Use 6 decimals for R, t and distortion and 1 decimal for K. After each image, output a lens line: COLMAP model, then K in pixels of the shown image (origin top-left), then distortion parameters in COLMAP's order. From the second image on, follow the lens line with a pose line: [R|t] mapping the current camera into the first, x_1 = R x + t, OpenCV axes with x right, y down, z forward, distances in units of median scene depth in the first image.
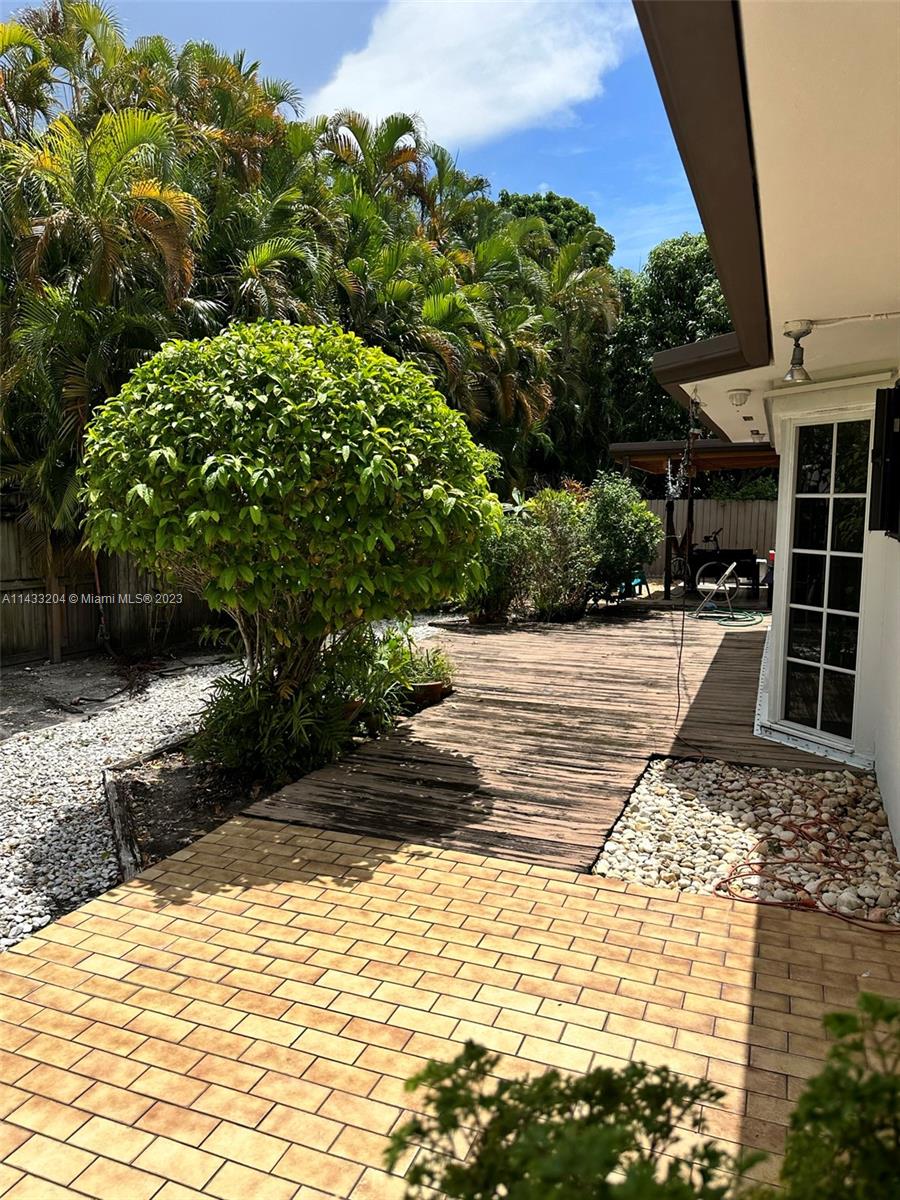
lens RADIAL K [[845.4, 0, 450.0], [0, 845.4, 600.0], [0, 0, 1]] dist [0.082703, -0.077239]
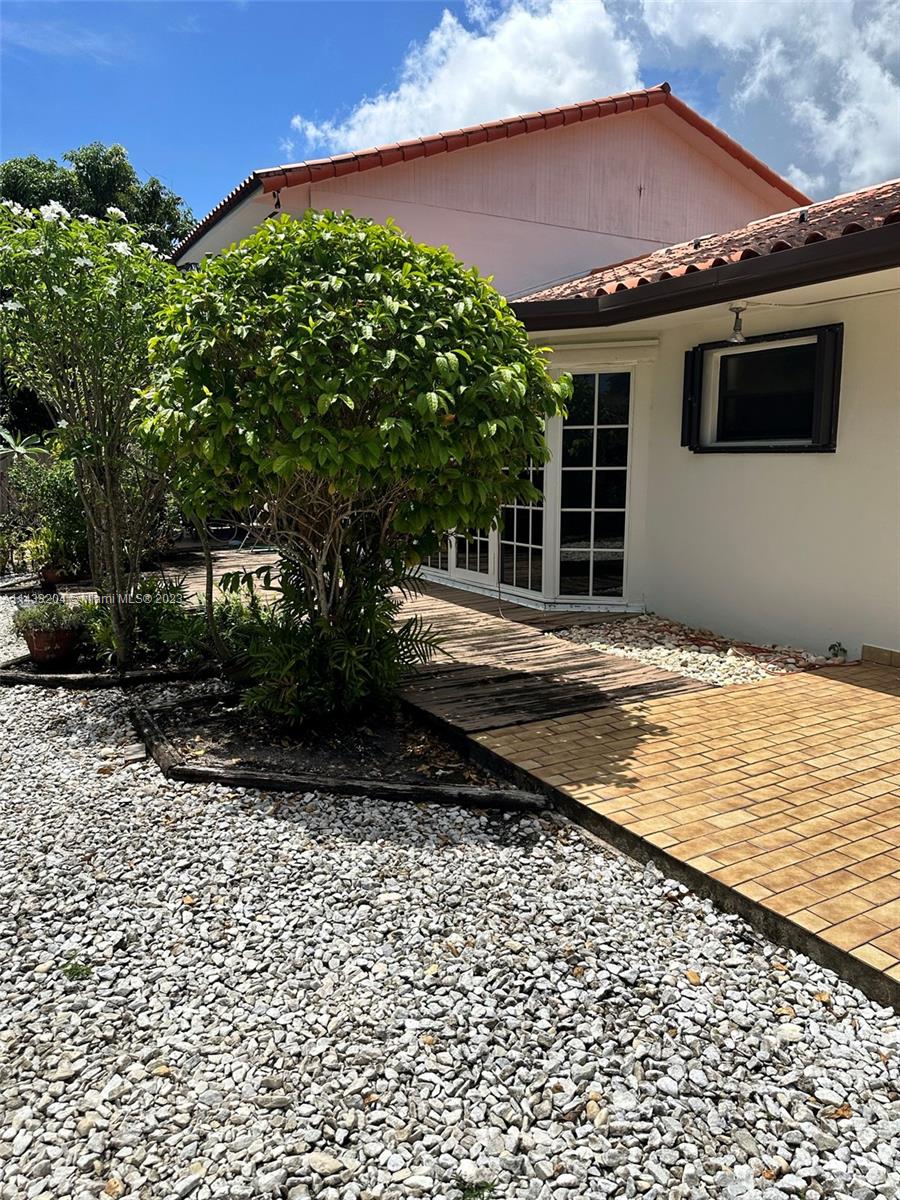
lens RADIAL K [[845.4, 0, 450.0], [0, 845.4, 600.0], [0, 0, 1]] dist [0.082703, -0.077239]
pose [[0.603931, -0.129417, 0.786460, -1.021082], [0.095296, 0.991376, 0.089958, 0.013071], [-0.791319, 0.020618, 0.611055, 0.435451]]
